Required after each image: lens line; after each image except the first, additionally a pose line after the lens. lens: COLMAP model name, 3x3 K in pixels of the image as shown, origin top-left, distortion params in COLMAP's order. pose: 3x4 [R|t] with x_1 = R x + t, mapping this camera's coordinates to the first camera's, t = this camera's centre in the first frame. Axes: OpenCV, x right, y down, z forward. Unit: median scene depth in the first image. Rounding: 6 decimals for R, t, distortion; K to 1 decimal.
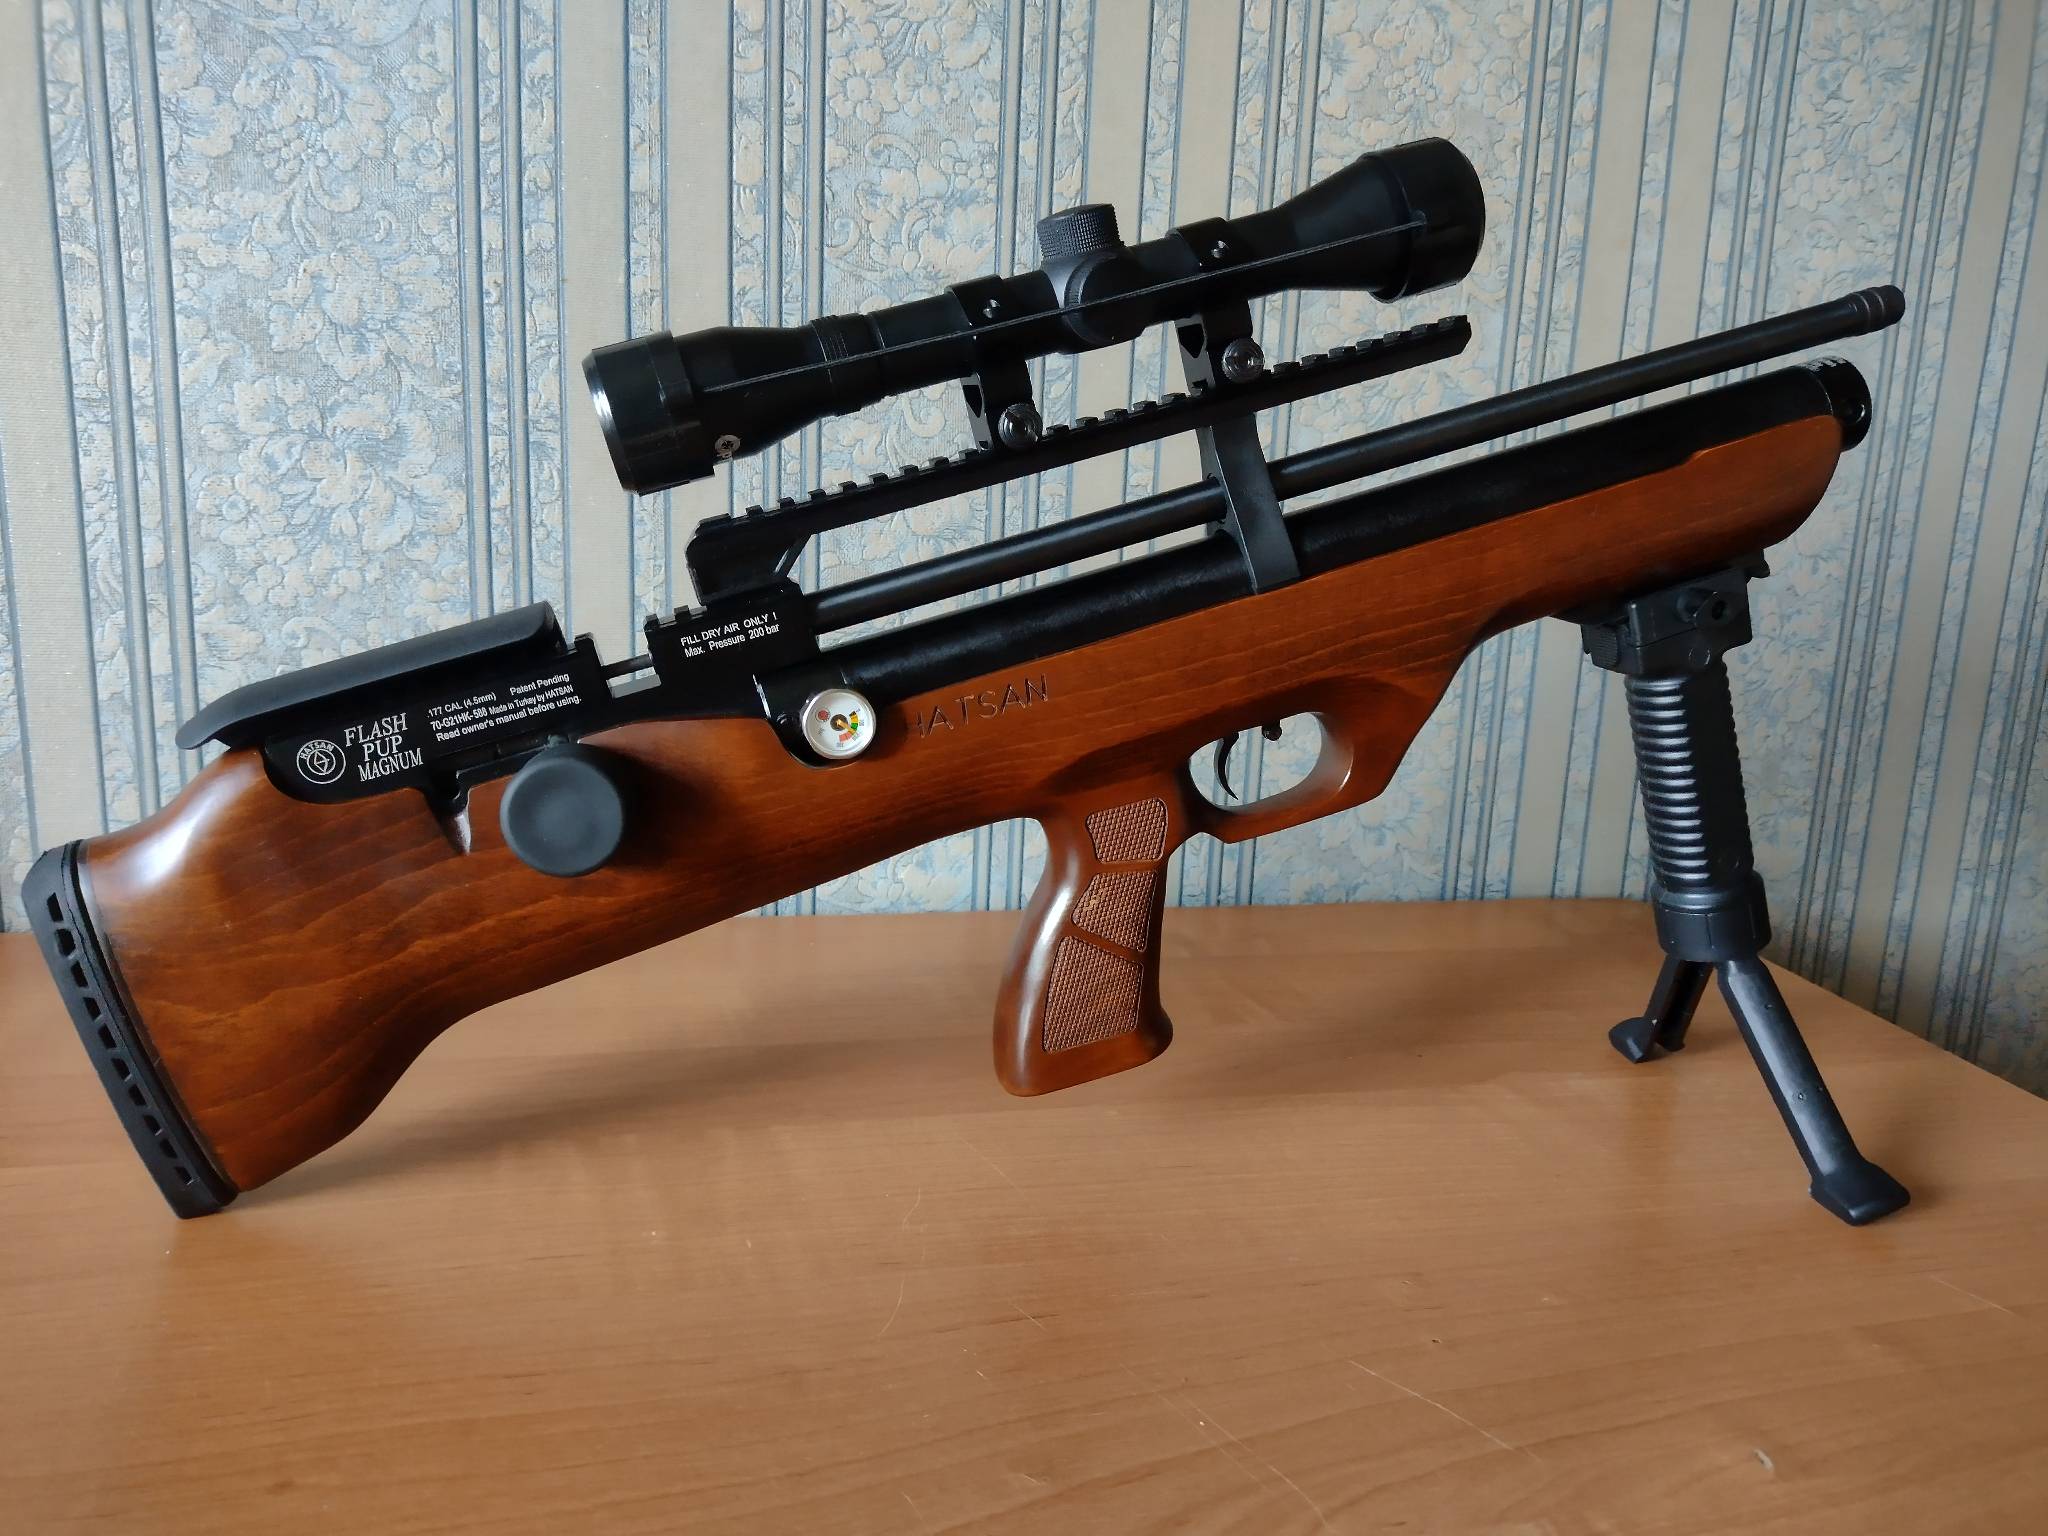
lens RADIAL K [[1526.4, 0, 1006.1], [0, 1526.4, 770.3], [0, 0, 1]] dist [0.007866, -0.039205]
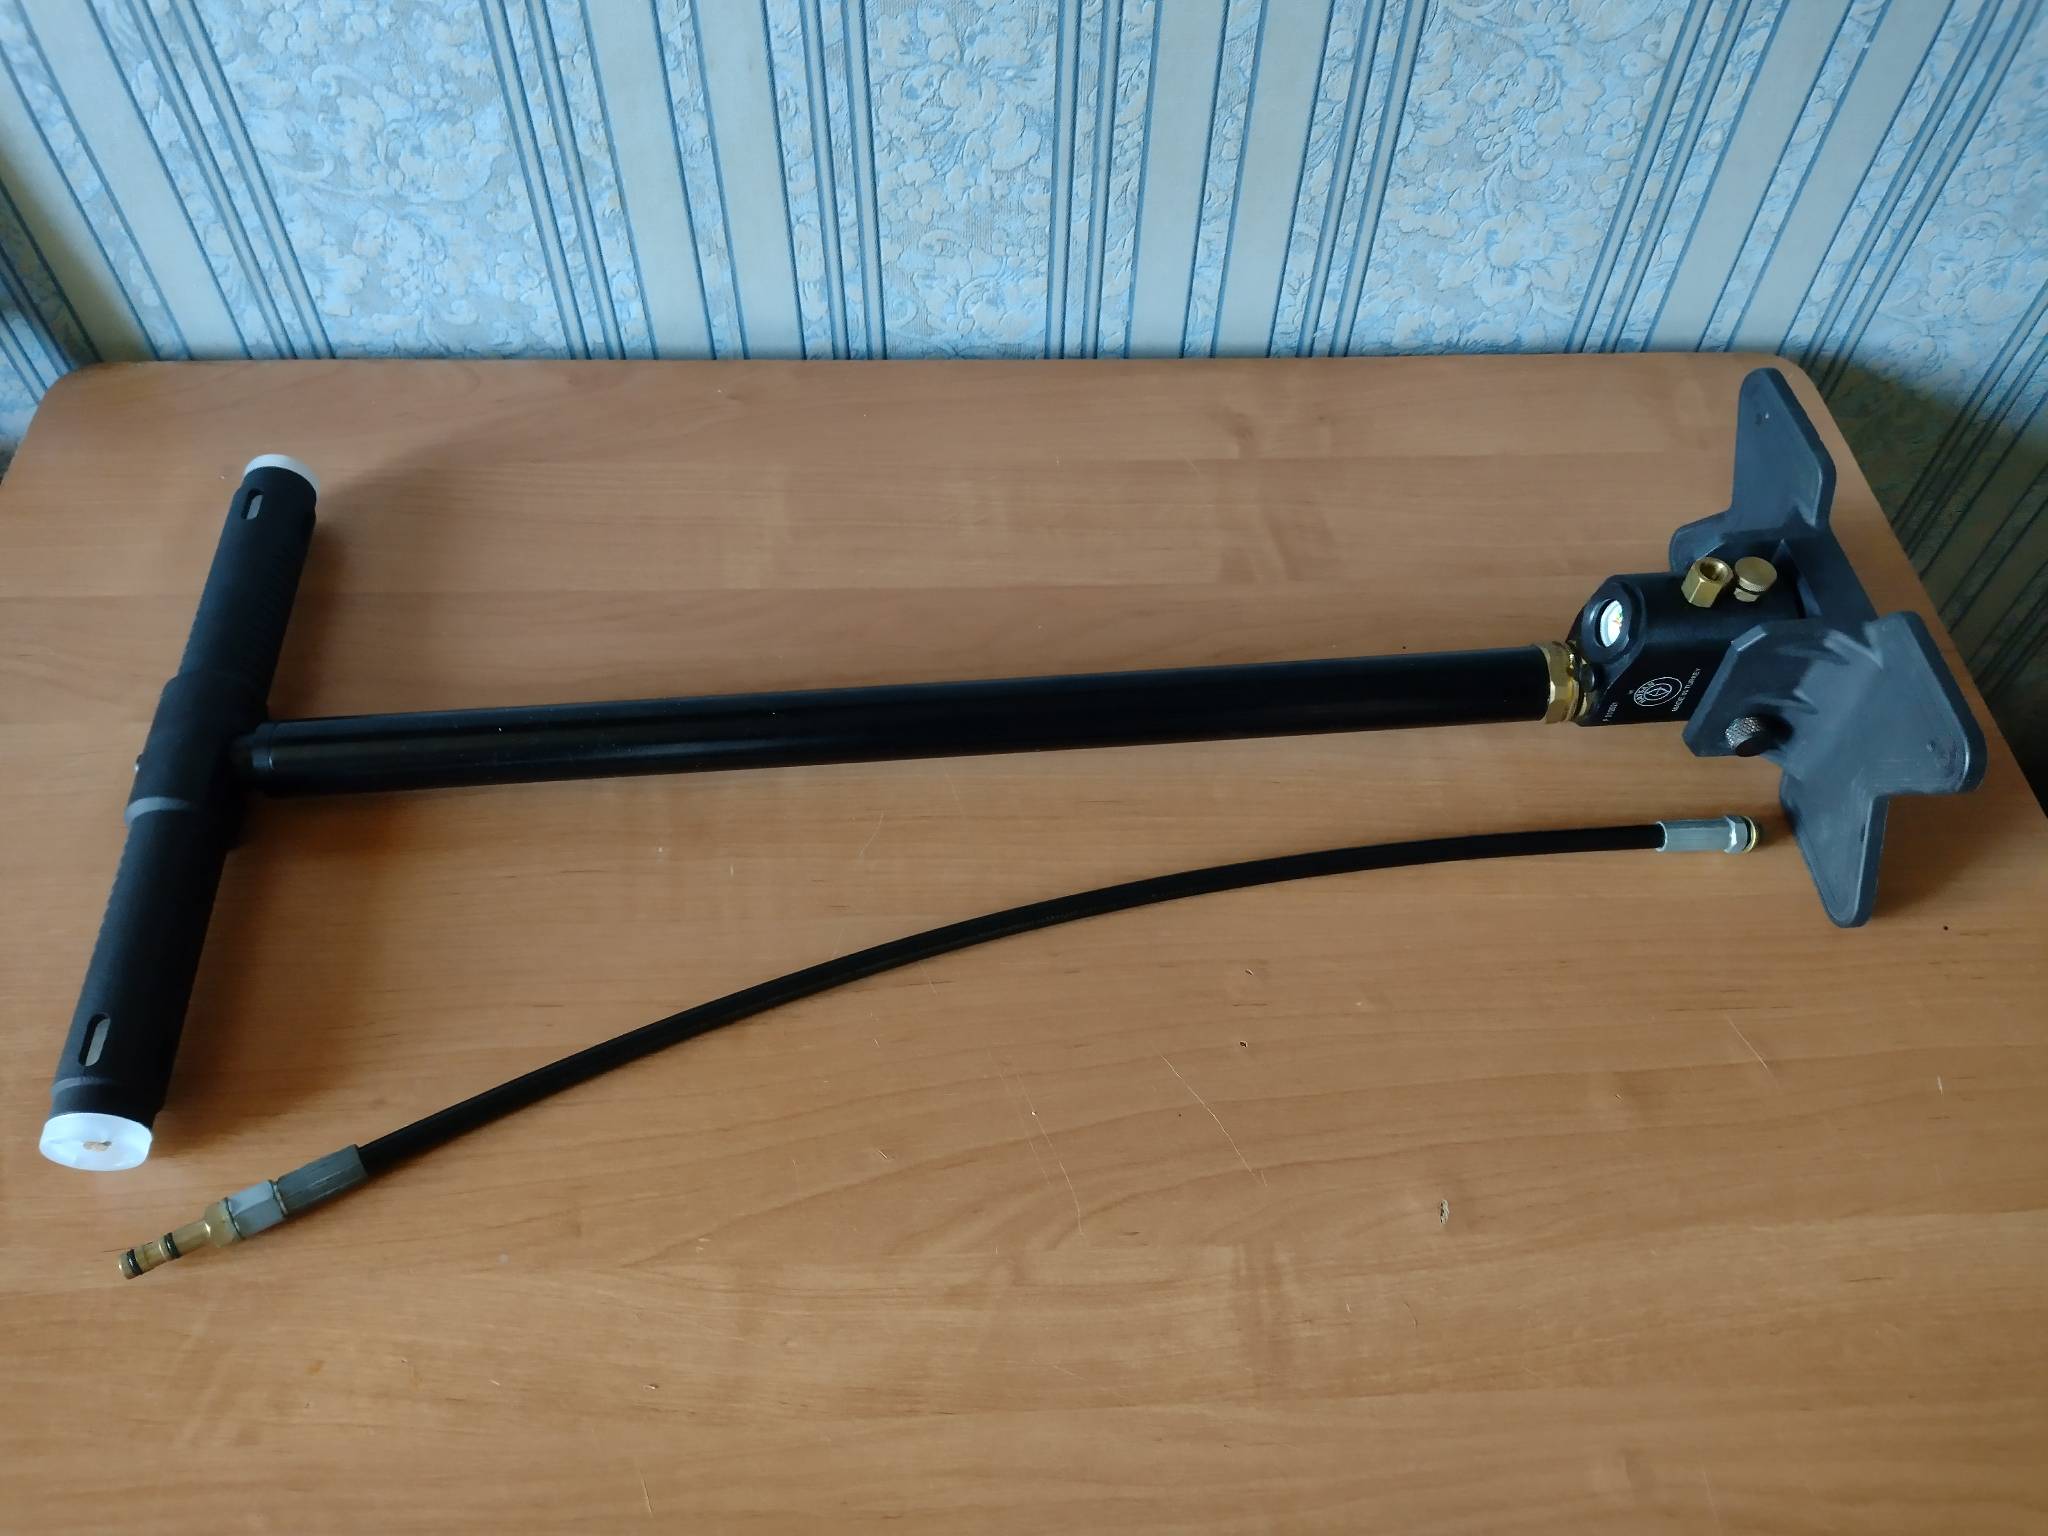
lens RADIAL K [[1529.4, 0, 1014.8], [0, 1529.4, 762.5], [0, 0, 1]] dist [0.040251, -0.094187]
pose [[0.981722, 0.135442, -0.133706, 0.145619], [-0.020550, 0.773860, 0.633024, -0.377711], [0.189207, -0.618706, 0.762498, 0.089236]]
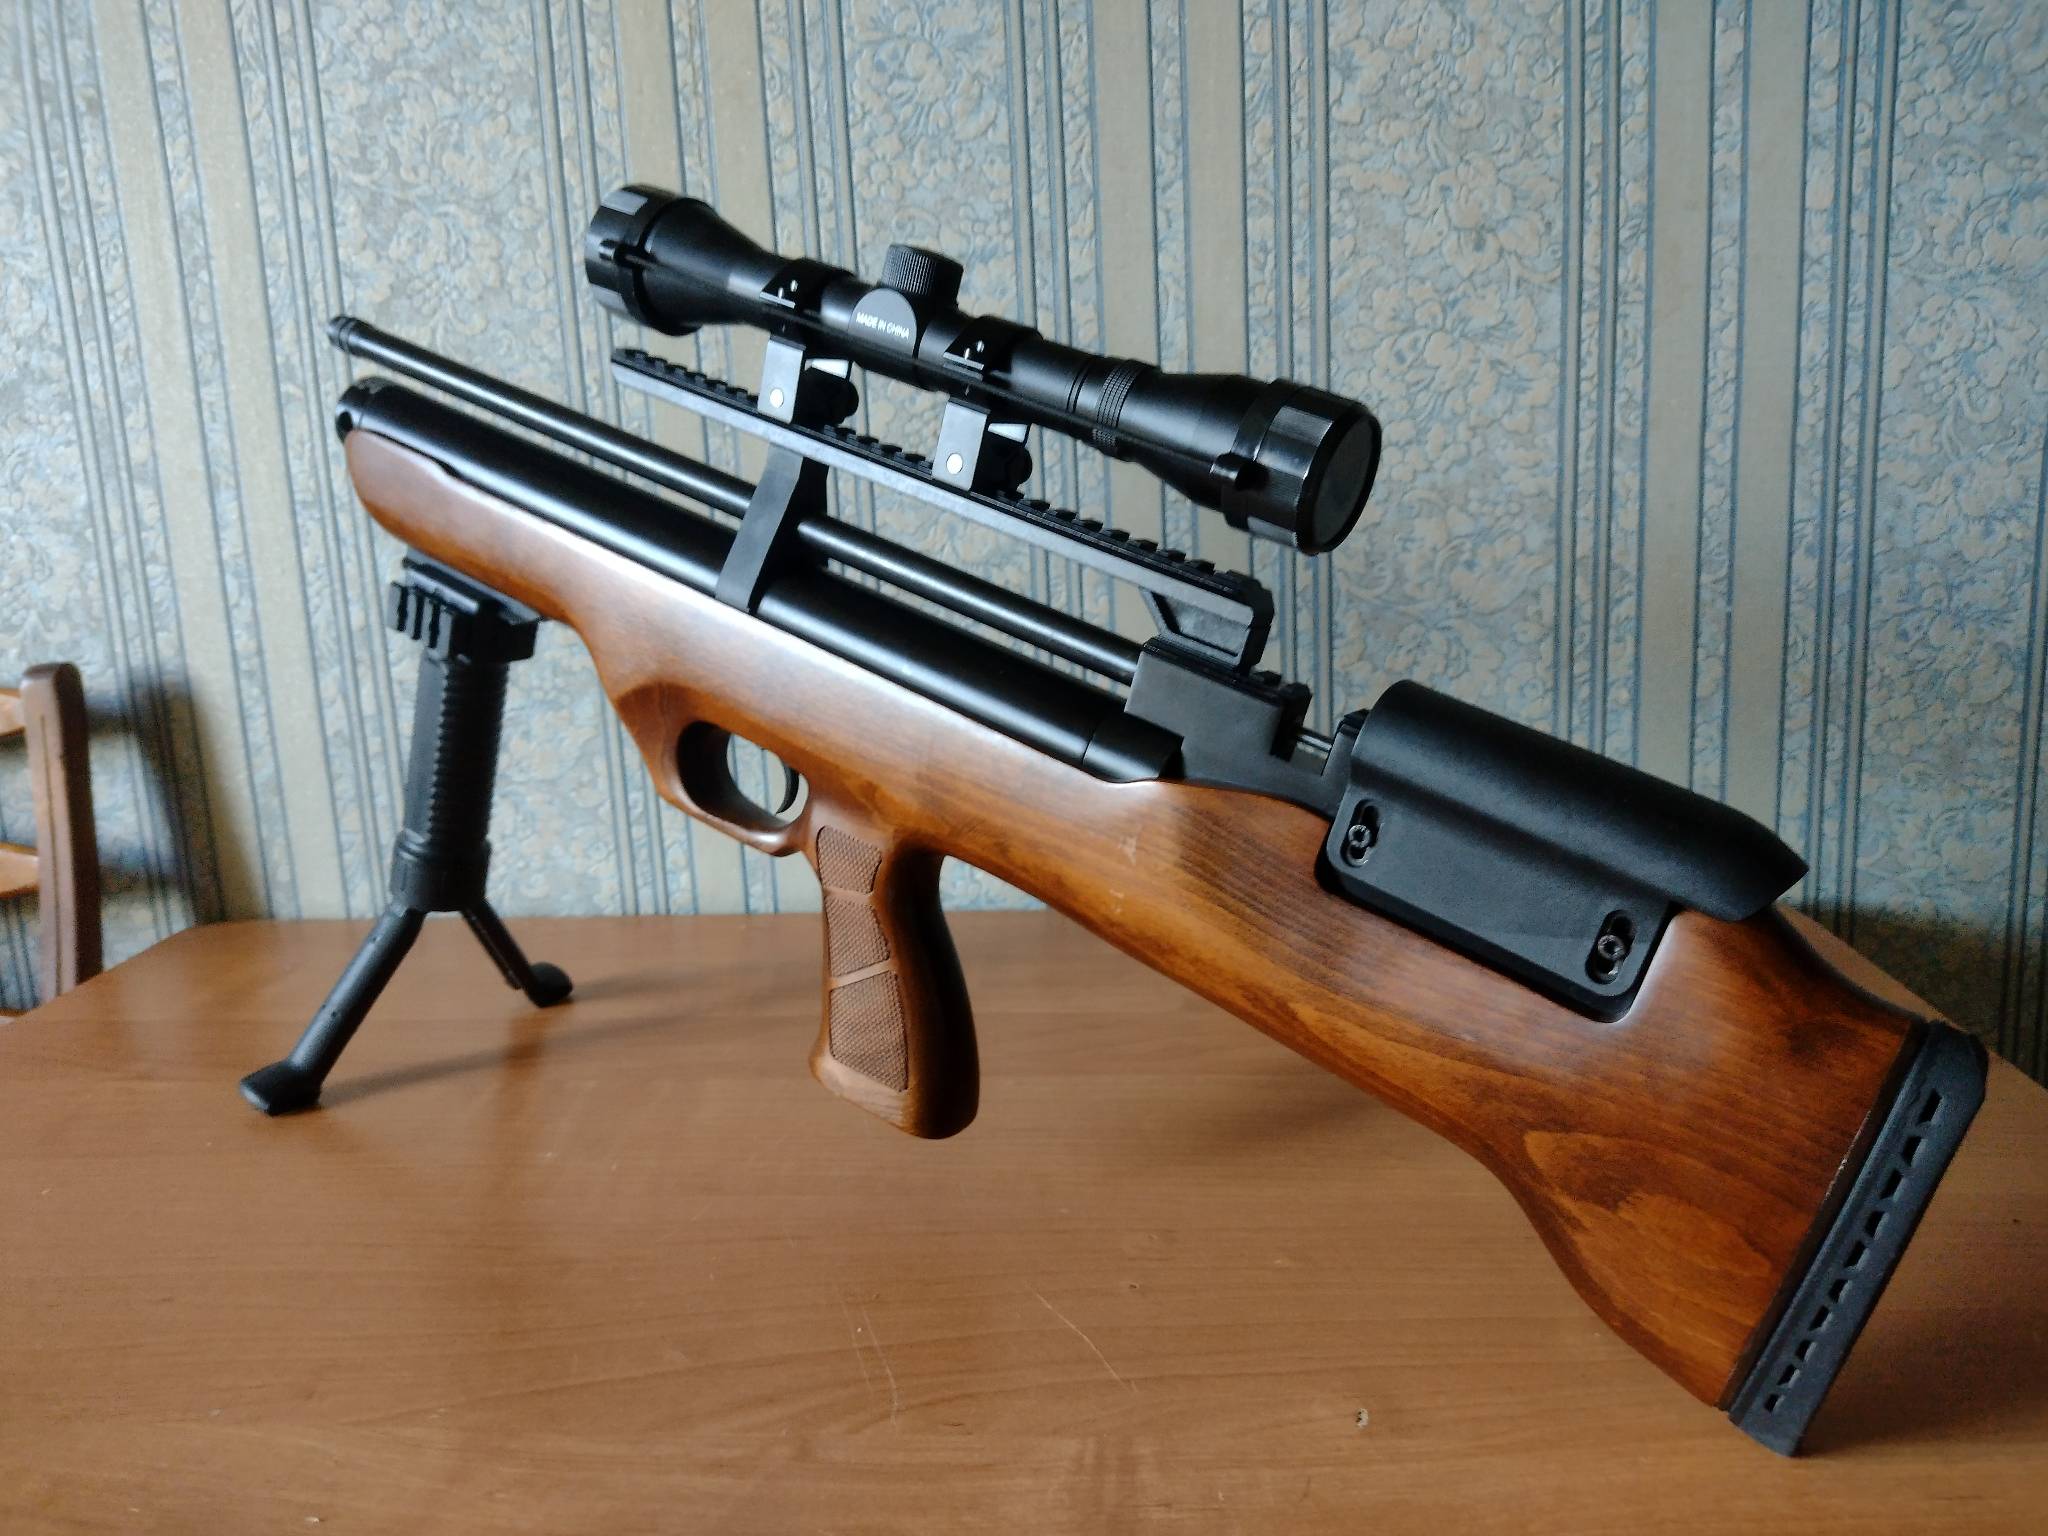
lens RADIAL K [[1529.4, 0, 1014.8], [0, 1529.4, 762.5], [0, 0, 1]] dist [0.040251, -0.094187]
pose [[0.949029, -0.027955, -0.313945, 0.343213], [0.019527, 0.999360, -0.029961, 0.024020], [0.314582, 0.022304, 0.948968, -0.031487]]
